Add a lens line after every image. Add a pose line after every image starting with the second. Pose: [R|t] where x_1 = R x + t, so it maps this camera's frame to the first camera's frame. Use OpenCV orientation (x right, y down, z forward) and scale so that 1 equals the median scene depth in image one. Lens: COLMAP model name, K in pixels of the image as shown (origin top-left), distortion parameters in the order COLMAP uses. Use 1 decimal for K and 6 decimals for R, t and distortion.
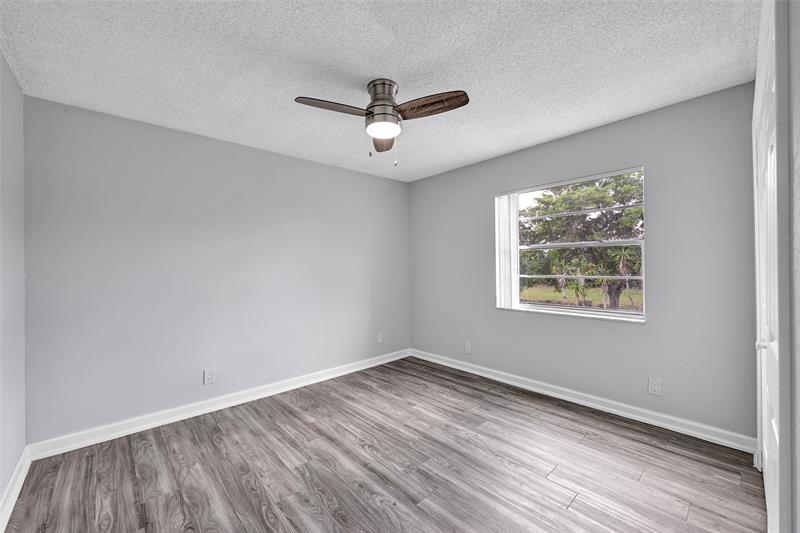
lens RADIAL K [[316.0, 0, 397.5], [0, 316.0, 267.8], [0, 0, 1]] dist [-0.000262, -0.000020]
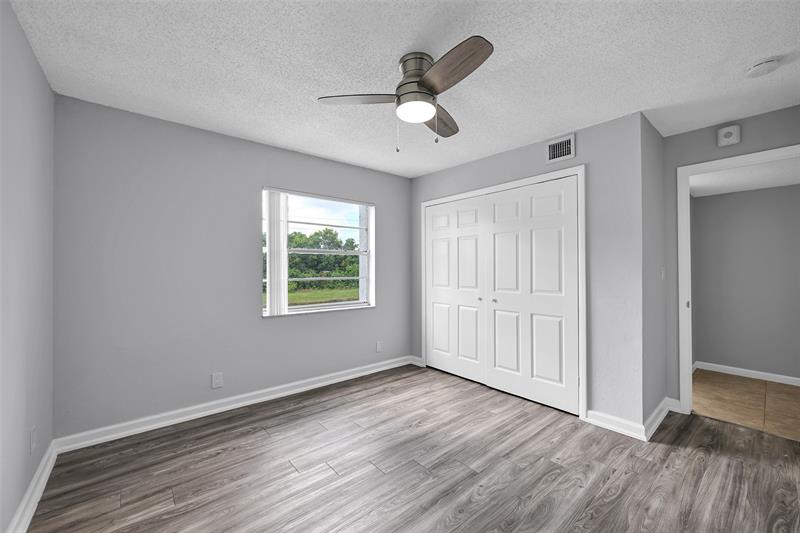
lens RADIAL K [[316.0, 0, 397.5], [0, 316.0, 267.8], [0, 0, 1]] dist [-0.000262, -0.000020]
pose [[0.046372, 0.015906, 0.998798, -0.596000], [0.003867, 0.999863, -0.016102, 0.007872], [-0.998917, 0.004609, 0.046304, 0.657611]]
